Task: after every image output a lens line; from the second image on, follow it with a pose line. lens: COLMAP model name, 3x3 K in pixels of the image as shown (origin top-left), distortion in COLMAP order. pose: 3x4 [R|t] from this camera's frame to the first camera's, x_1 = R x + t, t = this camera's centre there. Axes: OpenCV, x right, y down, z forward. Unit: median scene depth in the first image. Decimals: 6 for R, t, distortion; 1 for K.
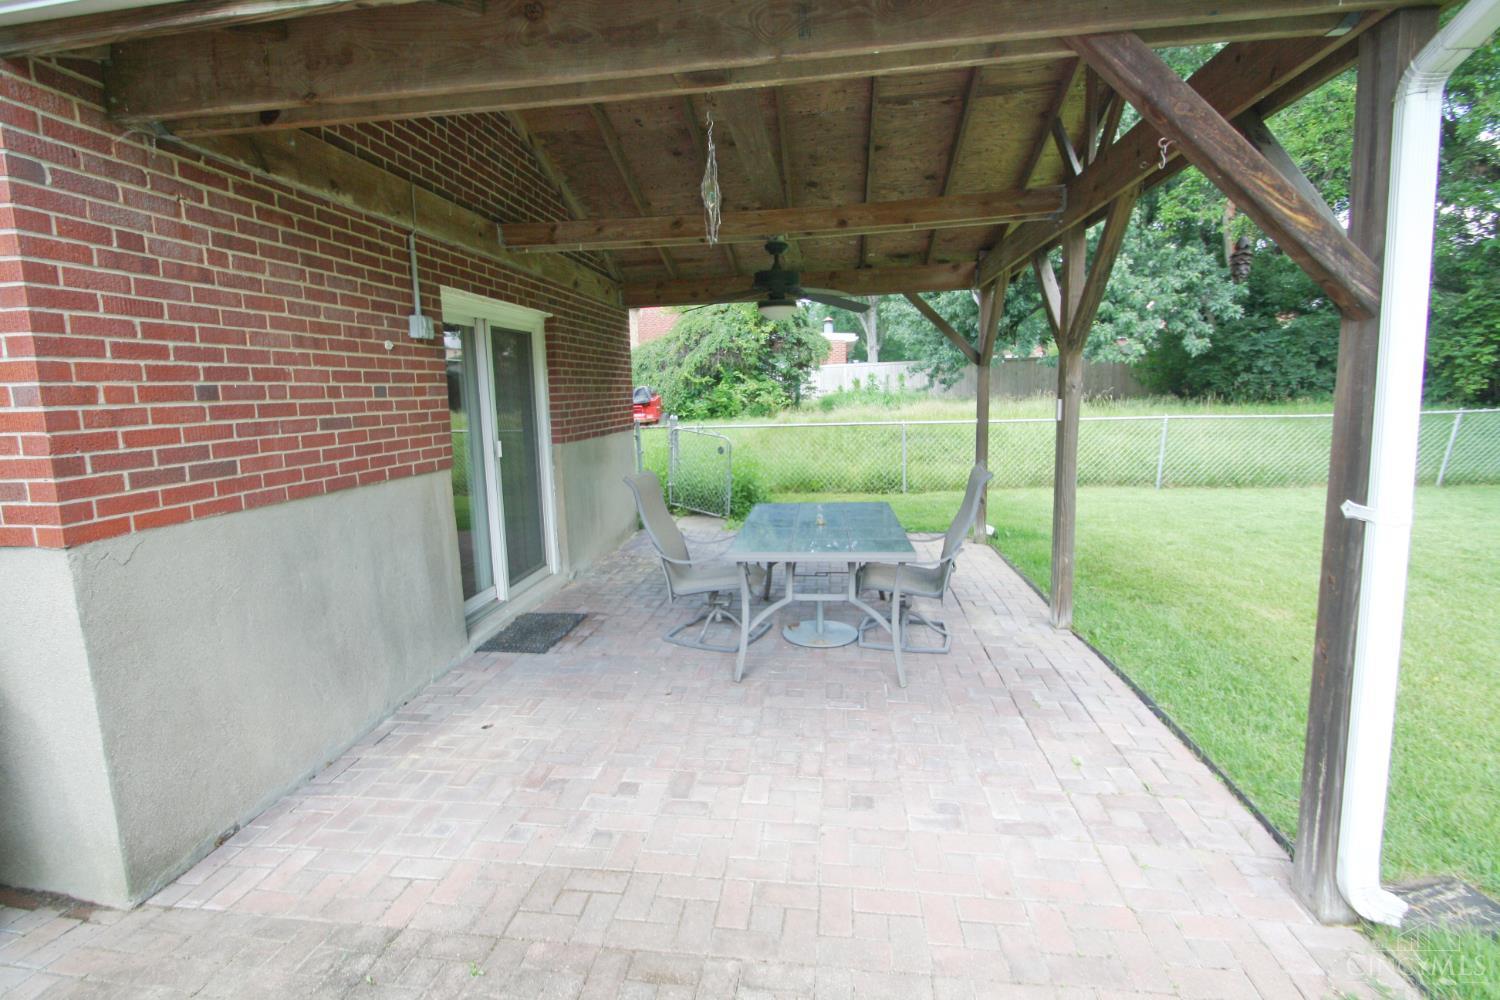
lens RADIAL K [[695.6, 0, 749.0], [0, 695.6, 490.3], [0, 0, 1]] dist [0.002987, -0.009180]
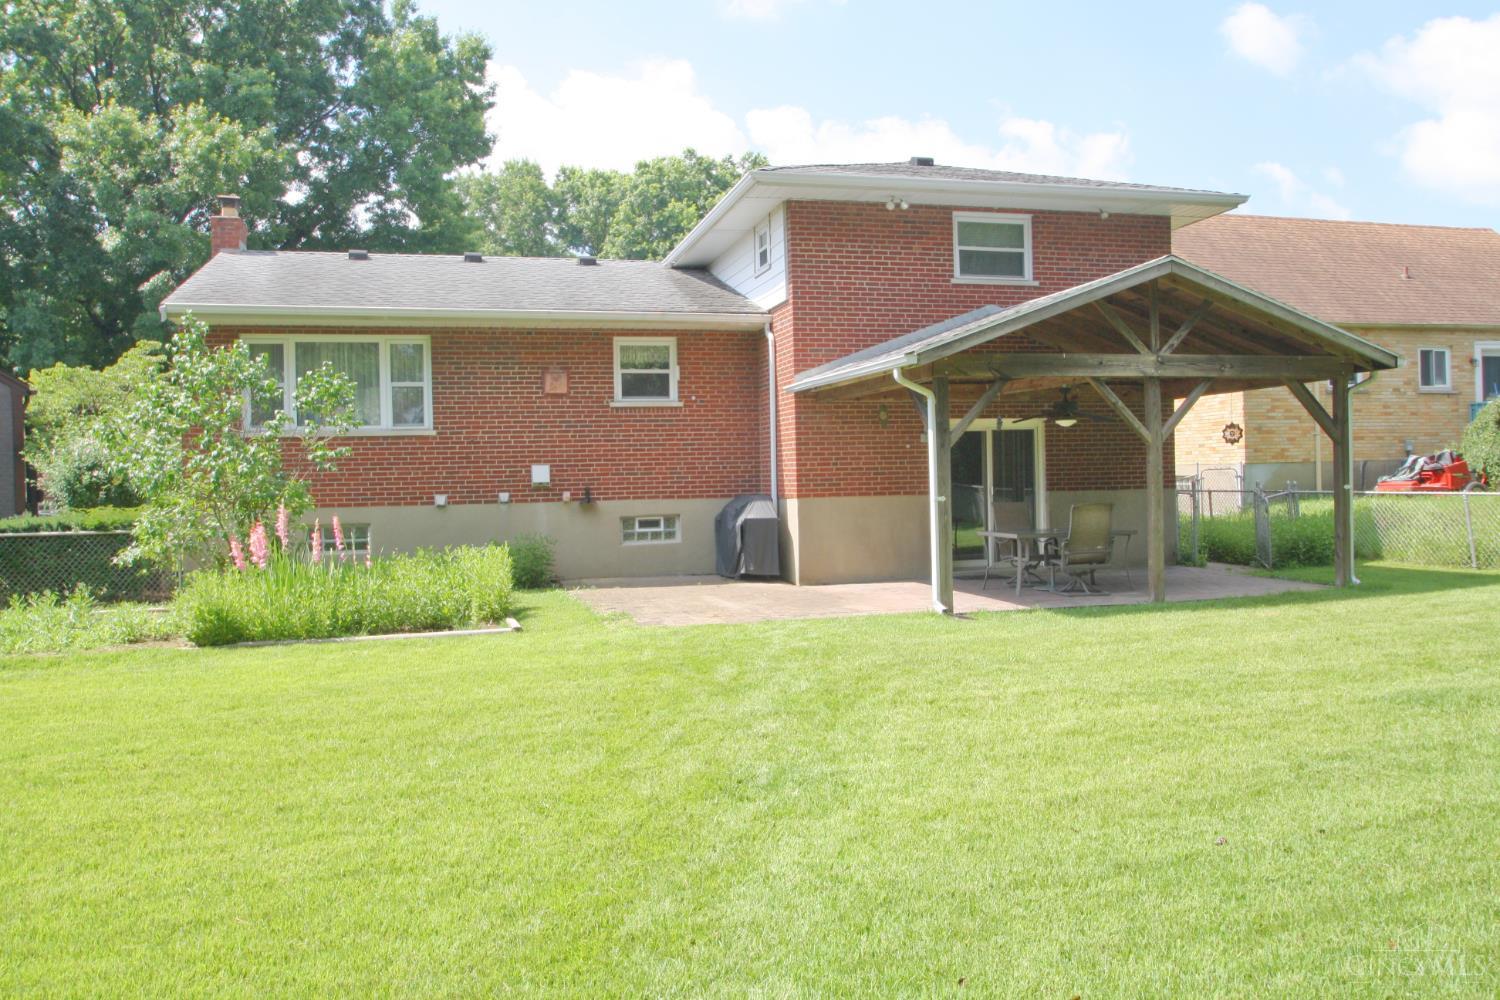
lens RADIAL K [[1111.9, 0, 750.3], [0, 1111.9, 504.1], [0, 0, 1]] dist [-0.044231, -0.001506]
pose [[0.379393, 0.036052, -0.924533, 3.125765], [-0.120528, 0.992652, -0.010751, 0.132273], [0.917352, 0.115511, 0.380950, -1.142671]]
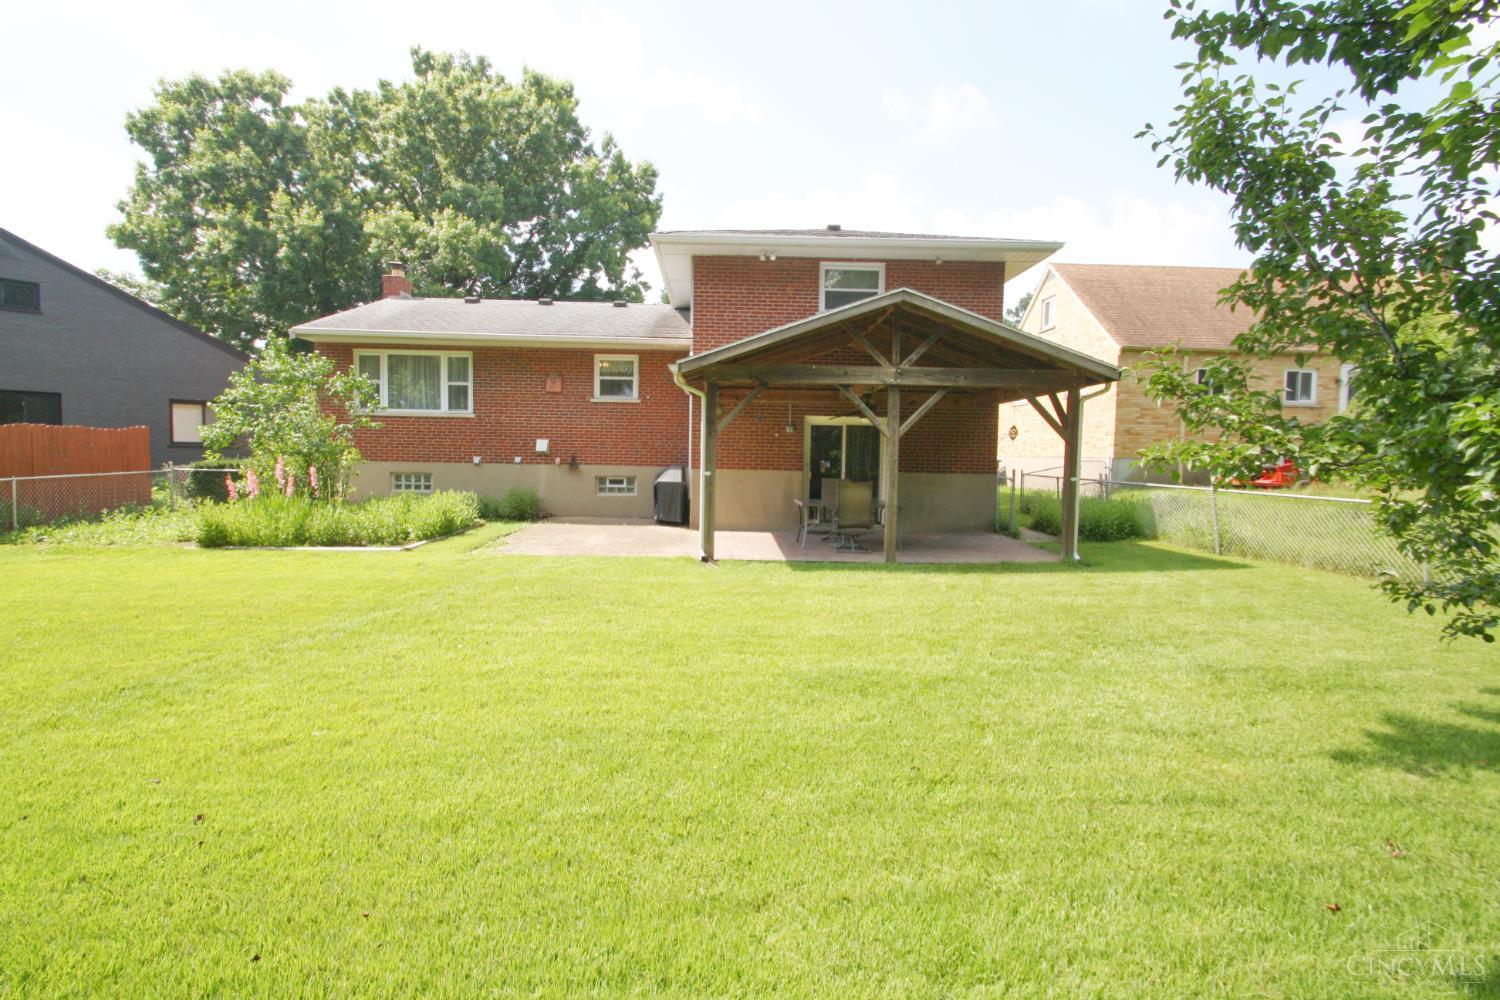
lens RADIAL K [[695.6, 0, 750.7], [0, 695.6, 495.6], [0, 0, 1]] dist [0.002987, -0.009180]
pose [[0.161688, 0.085859, -0.983100, 3.049110], [-0.163563, 0.984761, 0.059103, -0.079500], [0.973193, 0.151242, 0.173268, 0.244921]]
